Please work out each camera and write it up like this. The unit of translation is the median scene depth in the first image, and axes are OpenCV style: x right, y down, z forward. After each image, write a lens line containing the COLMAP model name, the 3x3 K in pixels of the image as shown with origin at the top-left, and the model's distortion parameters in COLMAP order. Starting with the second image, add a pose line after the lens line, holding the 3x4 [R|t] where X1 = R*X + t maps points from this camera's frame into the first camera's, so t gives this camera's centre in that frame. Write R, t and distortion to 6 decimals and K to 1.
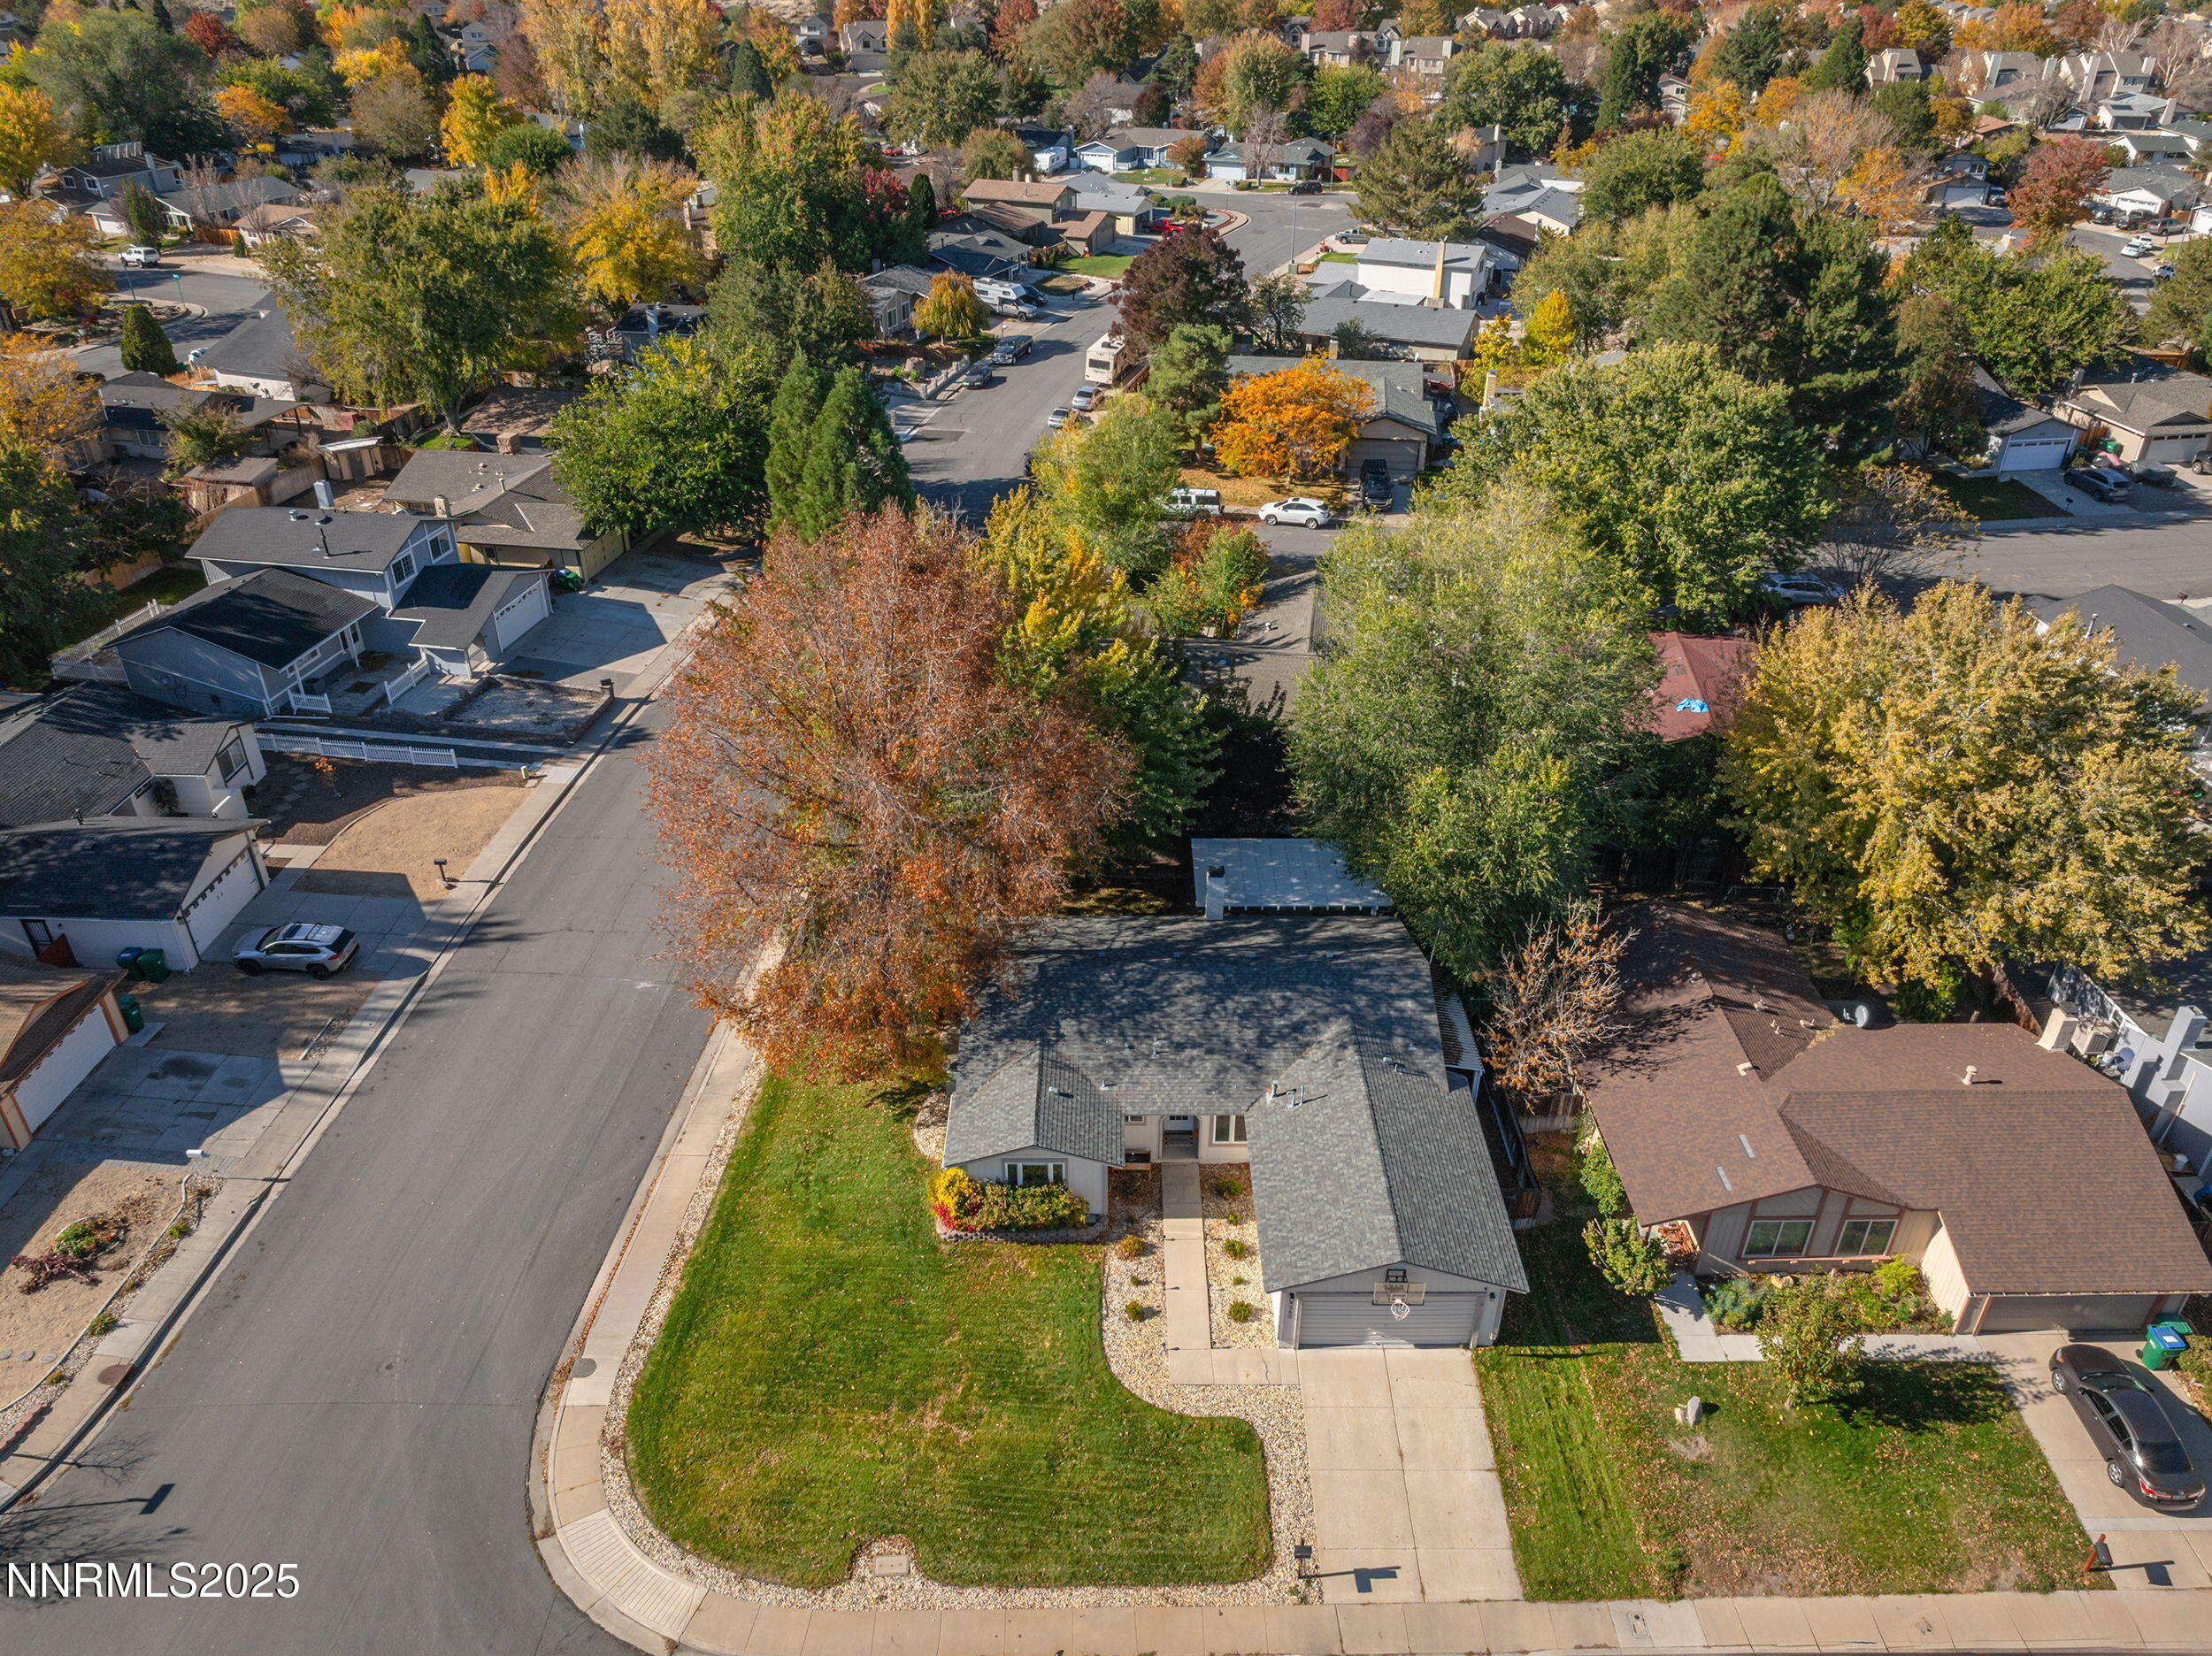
lens RADIAL K [[1555.9, 0, 1103.2], [0, 1555.9, 828.4], [0, 0, 1]] dist [-0.030562, 0.016600]
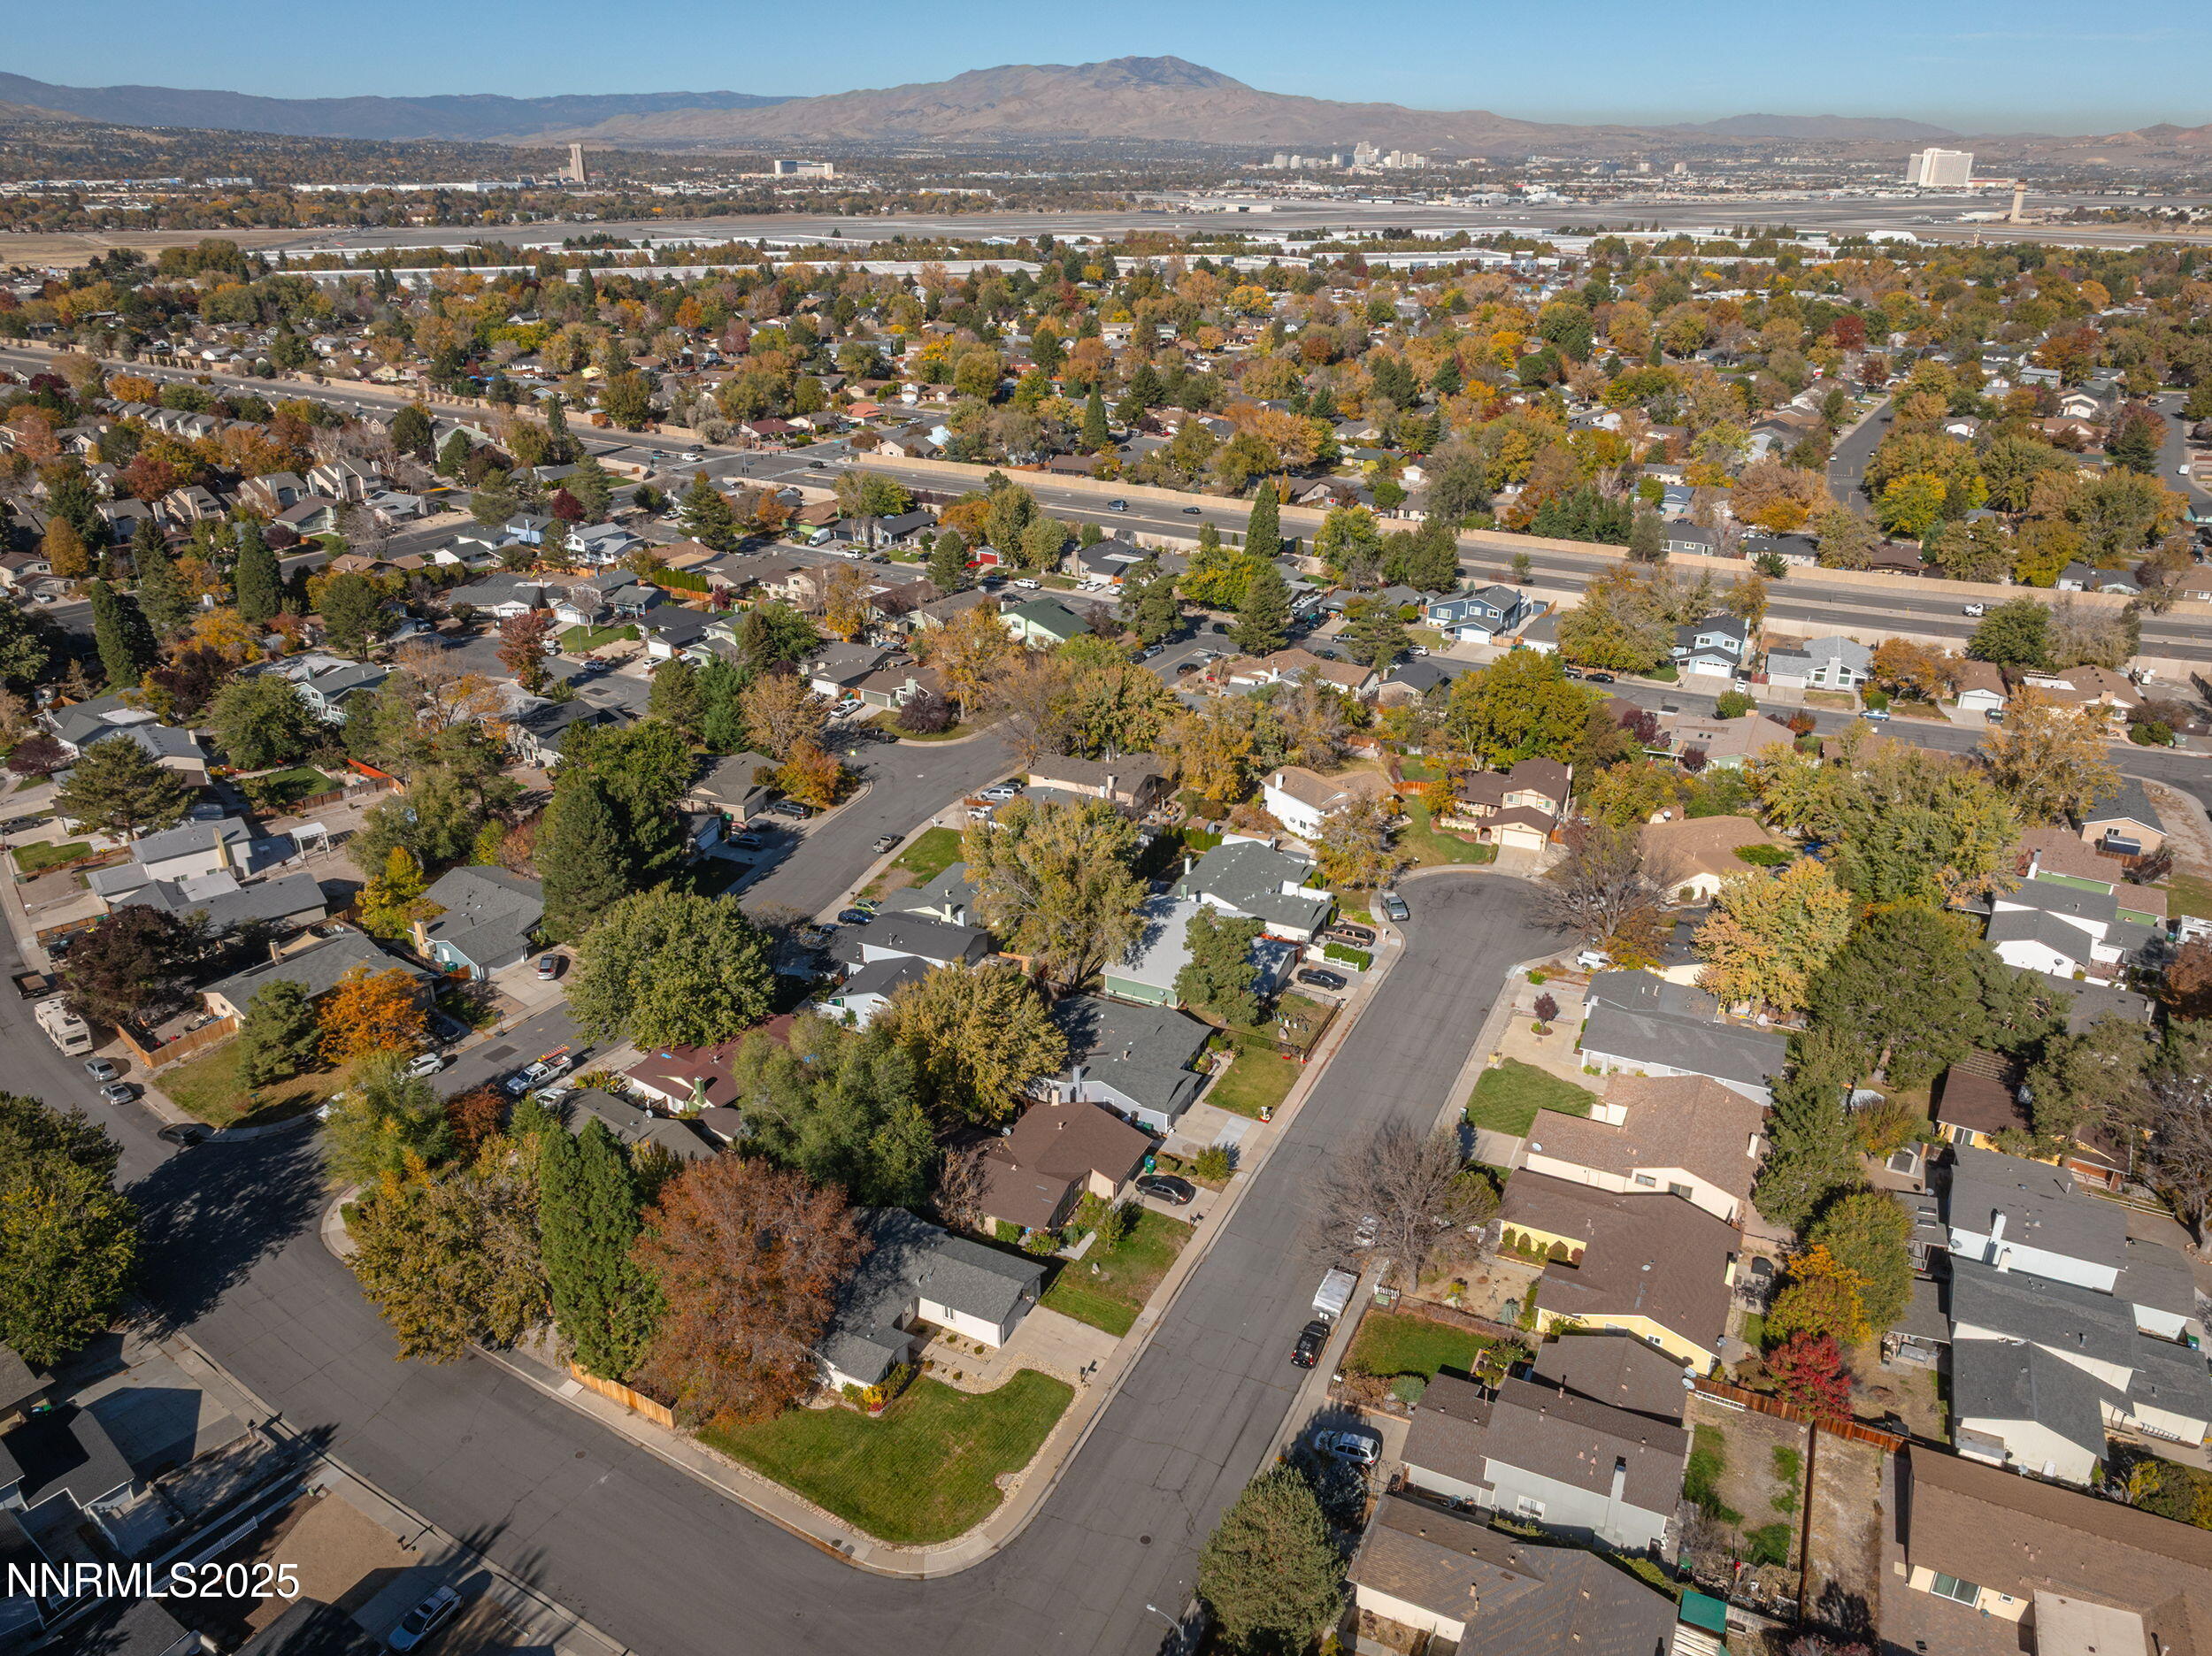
lens RADIAL K [[1555.9, 0, 1105.5], [0, 1555.9, 822.7], [0, 0, 1]] dist [-0.030562, 0.016600]
pose [[0.446360, -0.352768, 0.822385, -1.258426], [0.460246, 0.878646, 0.127098, -0.530435], [-0.767422, 0.321768, 0.554553, -0.665242]]
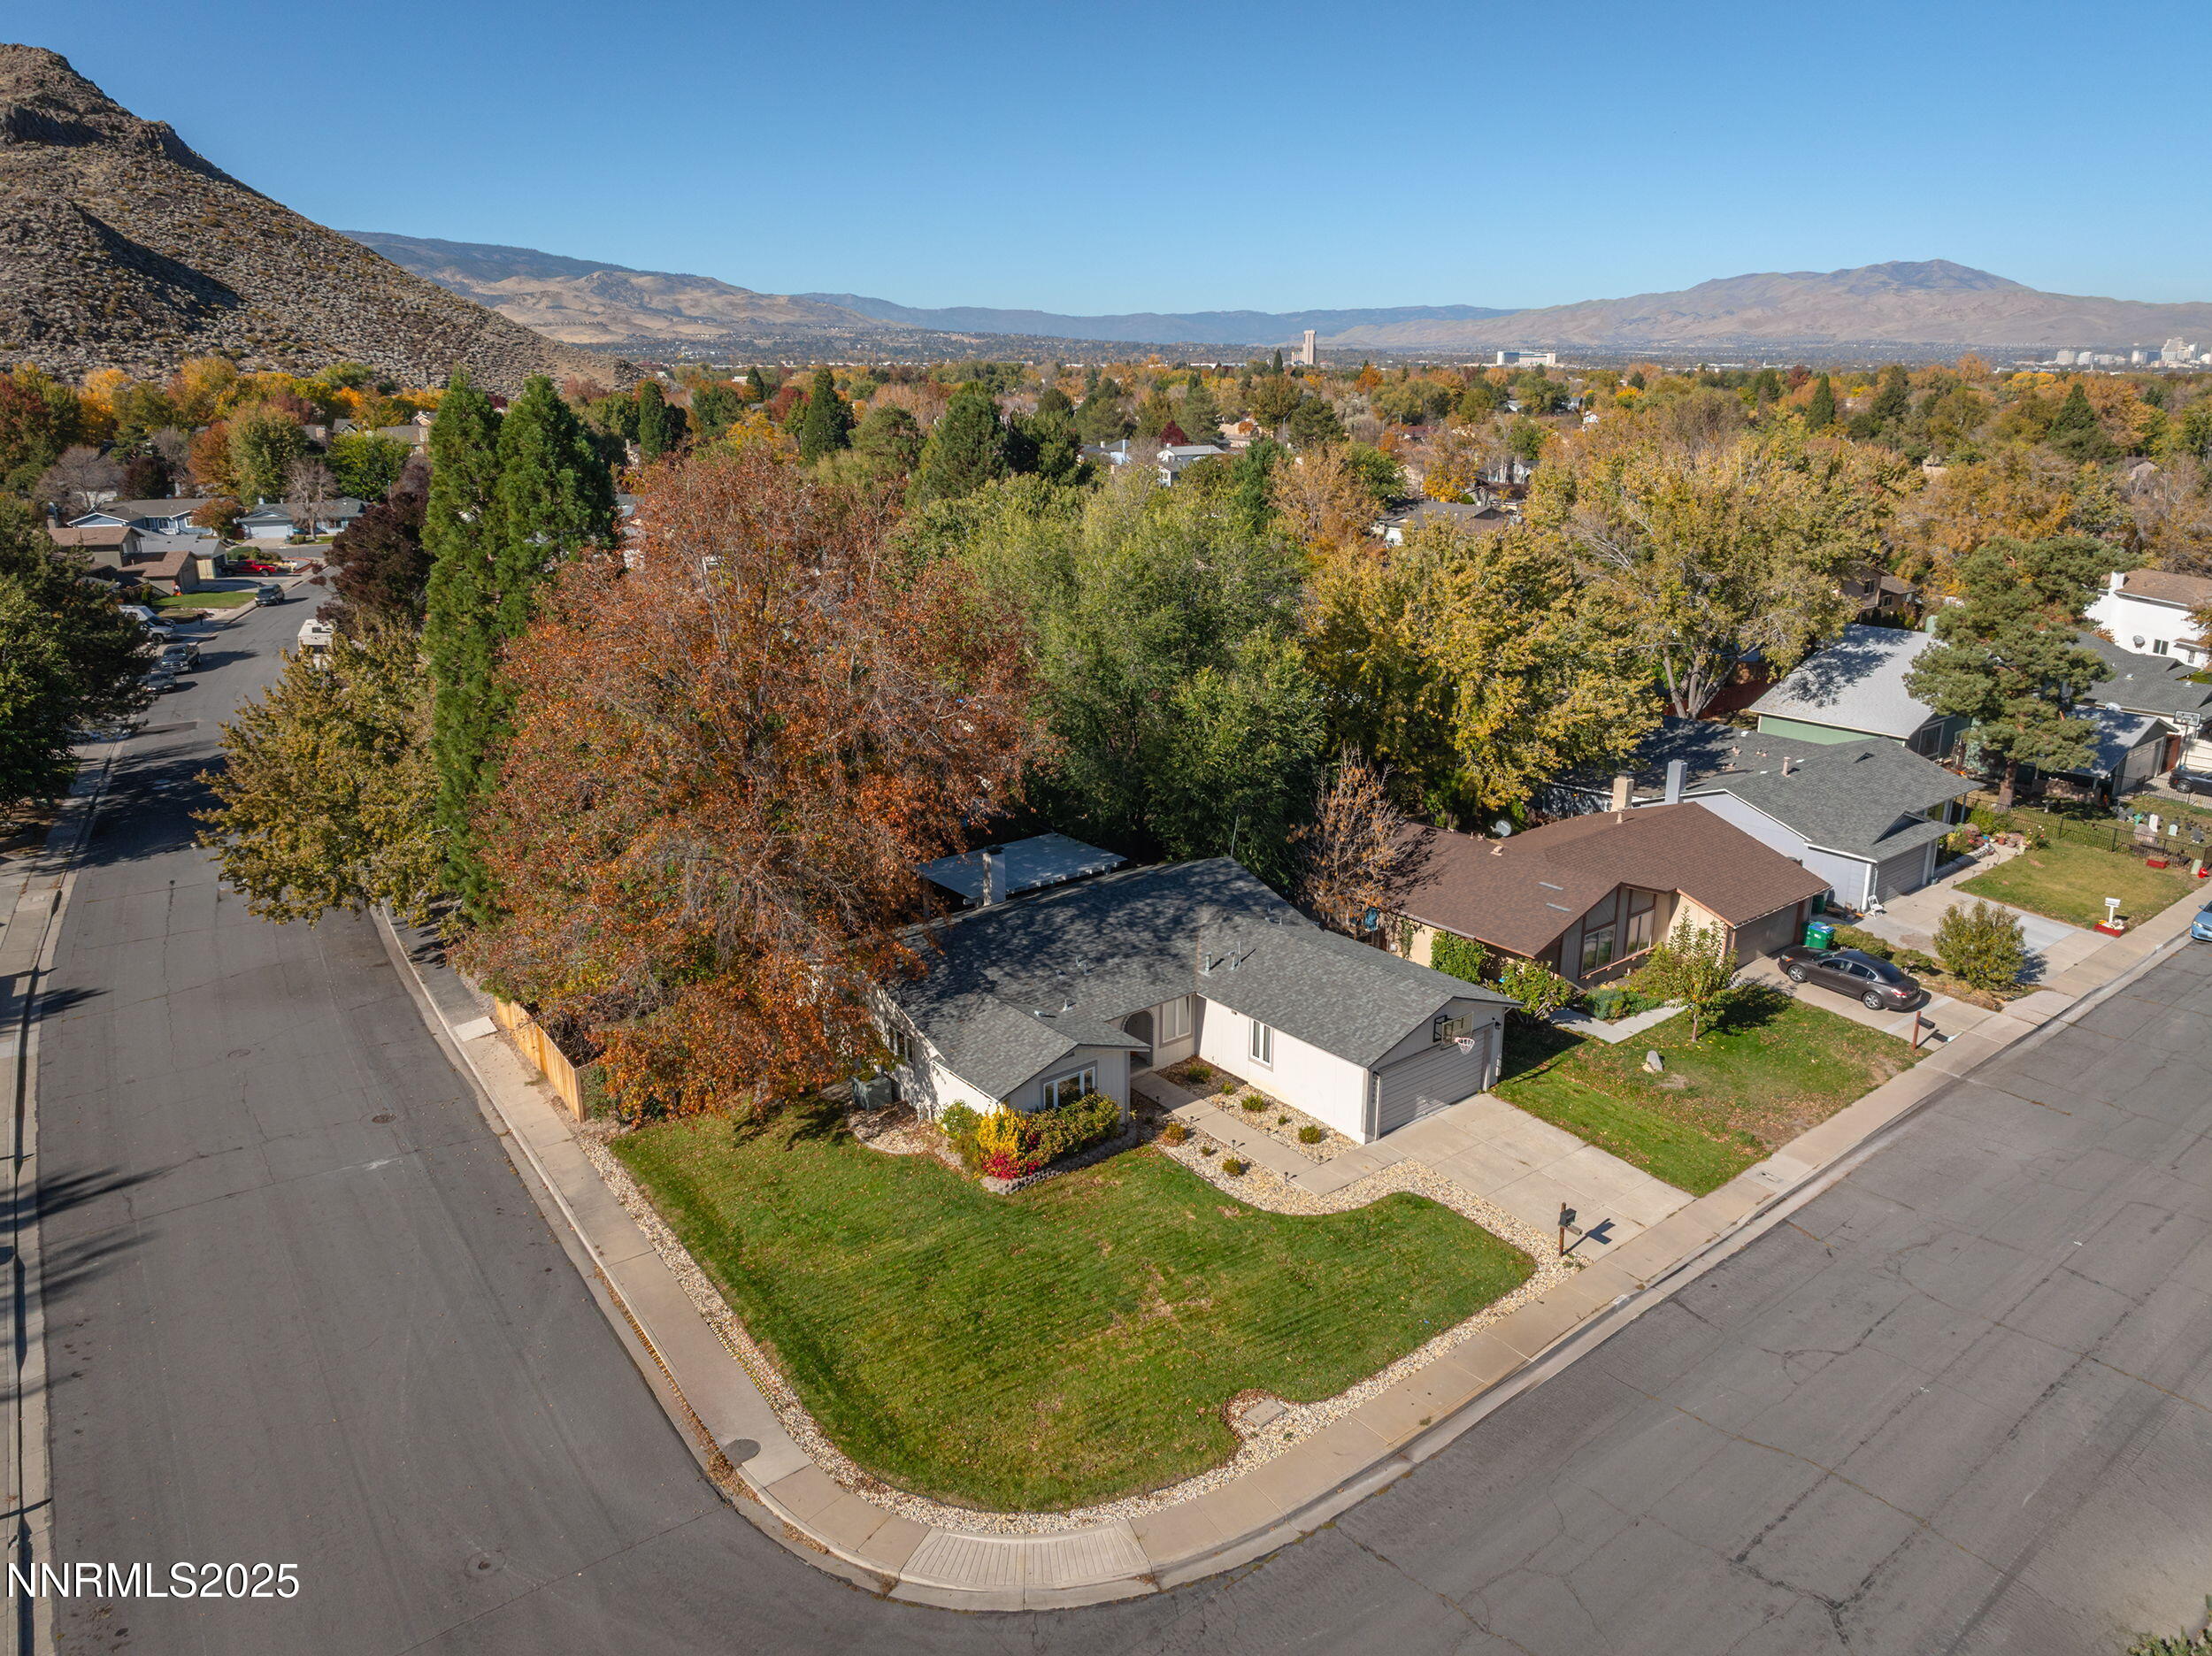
lens RADIAL K [[1555.9, 0, 1105.7], [0, 1555.9, 826.2], [0, 0, 1]] dist [-0.030562, 0.016600]
pose [[0.781106, -0.178956, 0.598204, -0.455071], [0.325126, 0.934492, -0.144976, 0.177887], [-0.533073, 0.307734, 0.788120, 0.169511]]
